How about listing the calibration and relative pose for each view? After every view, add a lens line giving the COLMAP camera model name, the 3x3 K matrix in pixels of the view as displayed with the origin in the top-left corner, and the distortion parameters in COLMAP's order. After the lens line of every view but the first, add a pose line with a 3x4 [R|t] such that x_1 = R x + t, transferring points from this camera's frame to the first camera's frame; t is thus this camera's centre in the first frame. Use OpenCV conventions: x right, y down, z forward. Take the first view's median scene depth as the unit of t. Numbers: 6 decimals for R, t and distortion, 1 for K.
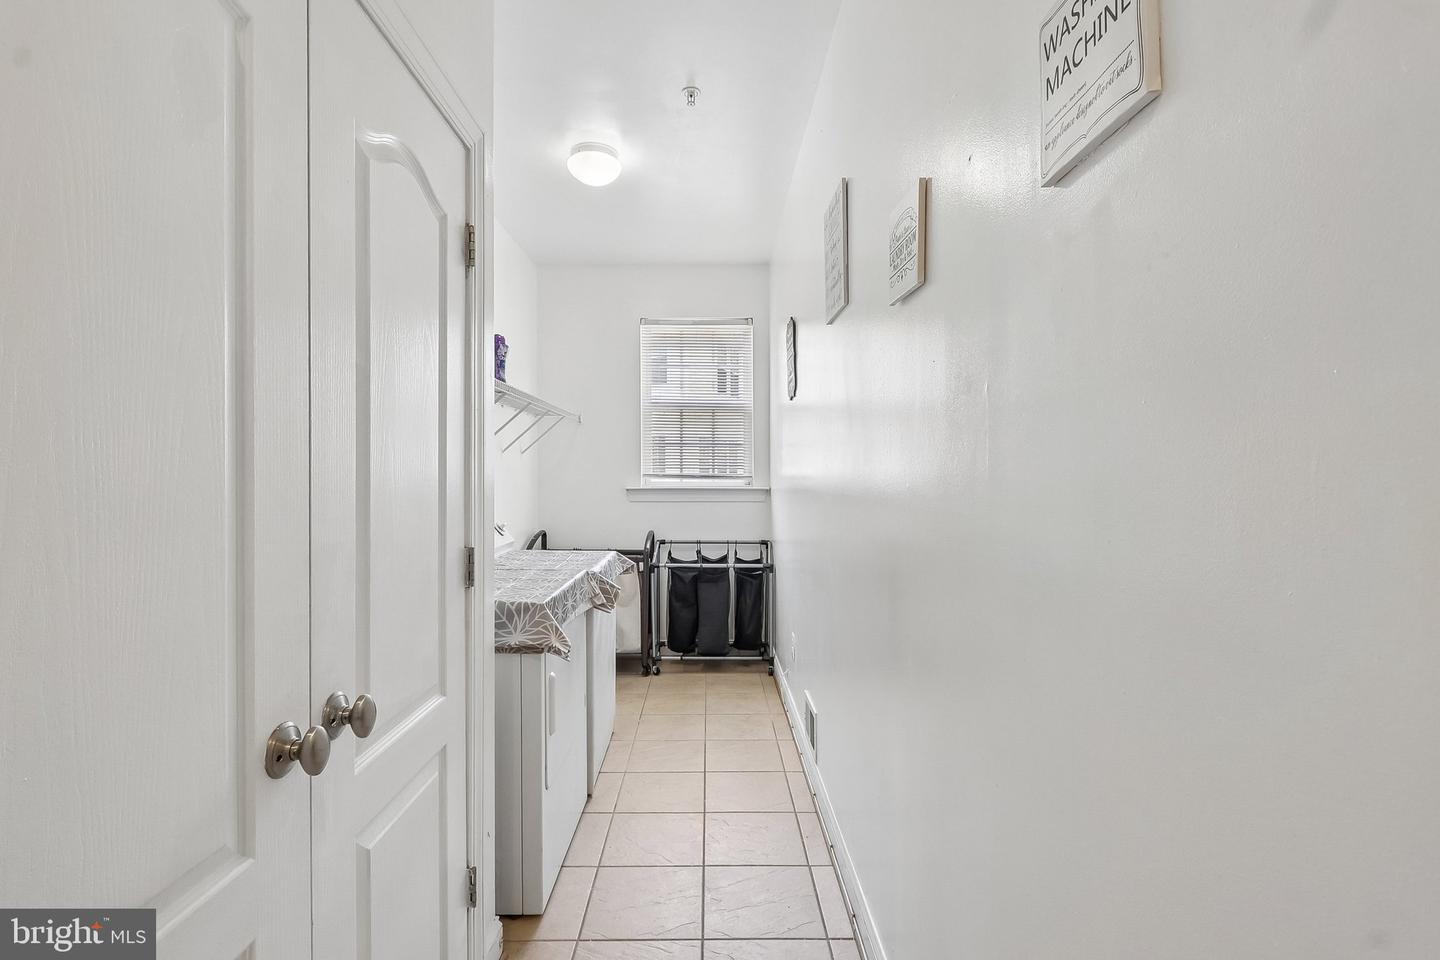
lens RADIAL K [[657.8, 0, 712.0], [0, 657.8, 469.8], [0, 0, 1]] dist [0.001196, -0.000087]
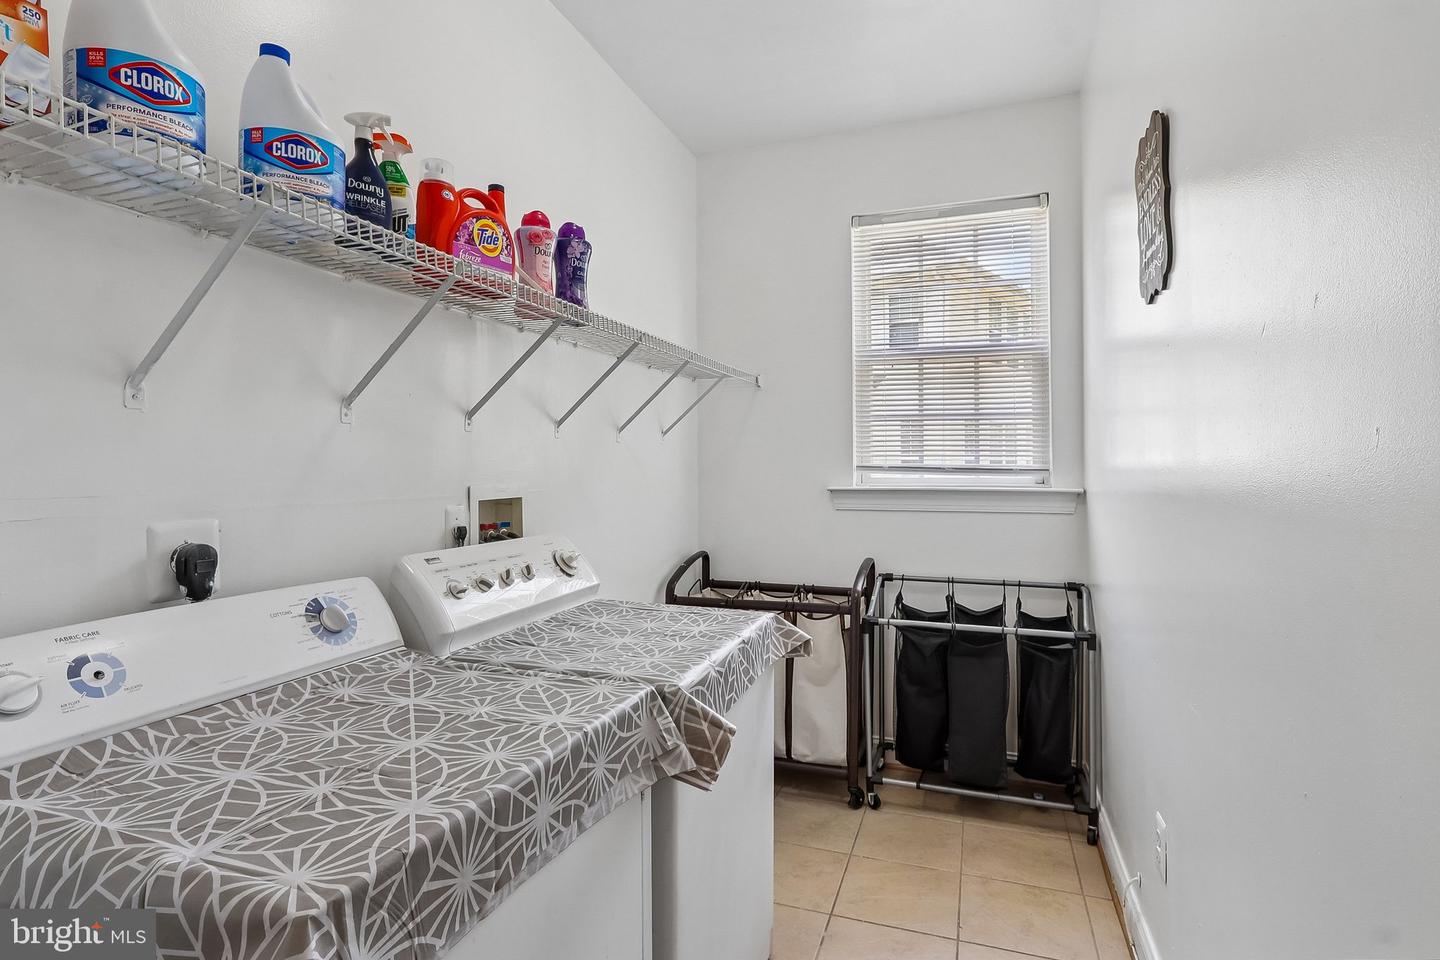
lens RADIAL K [[713.3, 0, 717.6], [0, 713.3, 464.9], [0, 0, 1]] dist [0.002041, 0.000135]
pose [[0.937096, -0.004669, -0.349041, 0.008263], [0.005846, 0.999980, 0.002319, 0.003415], [0.349023, -0.004214, 0.937105, 0.343651]]
